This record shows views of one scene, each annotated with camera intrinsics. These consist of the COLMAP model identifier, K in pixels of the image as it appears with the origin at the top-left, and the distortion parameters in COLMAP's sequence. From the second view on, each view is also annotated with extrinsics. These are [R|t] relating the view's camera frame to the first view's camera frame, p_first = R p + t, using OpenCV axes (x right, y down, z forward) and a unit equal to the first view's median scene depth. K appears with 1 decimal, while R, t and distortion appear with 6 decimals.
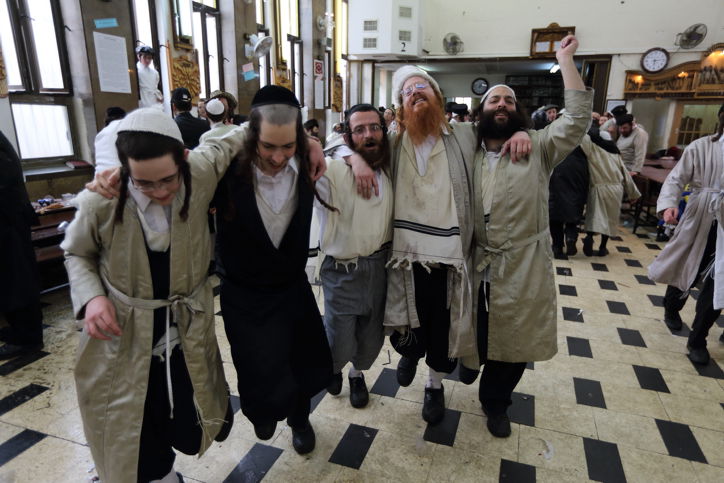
lens RADIAL K [[492.5, 0, 362.2], [0, 492.5, 238.5], [0, 0, 1]] dist [0.025063, 0.022202]
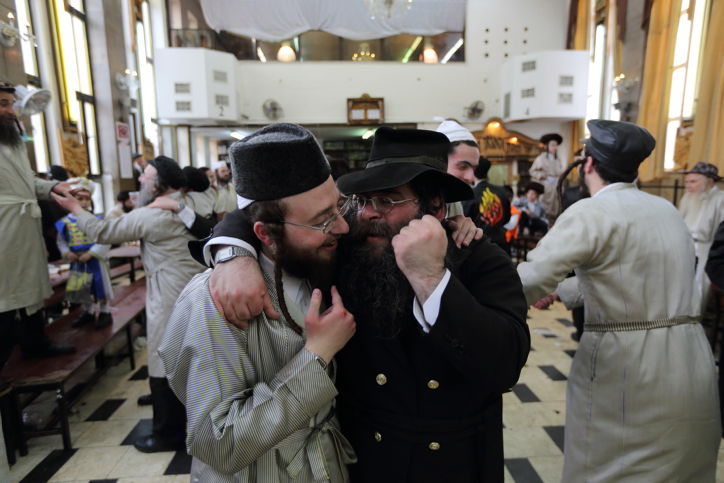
lens RADIAL K [[458.1, 0, 367.1], [0, 458.1, 239.0], [0, 0, 1]] dist [-0.001201, 0.009053]
pose [[0.924934, -0.082017, 0.371174, -0.004932], [0.122548, 0.988649, -0.086921, -0.035116], [-0.359832, 0.125882, 0.924486, 0.121888]]
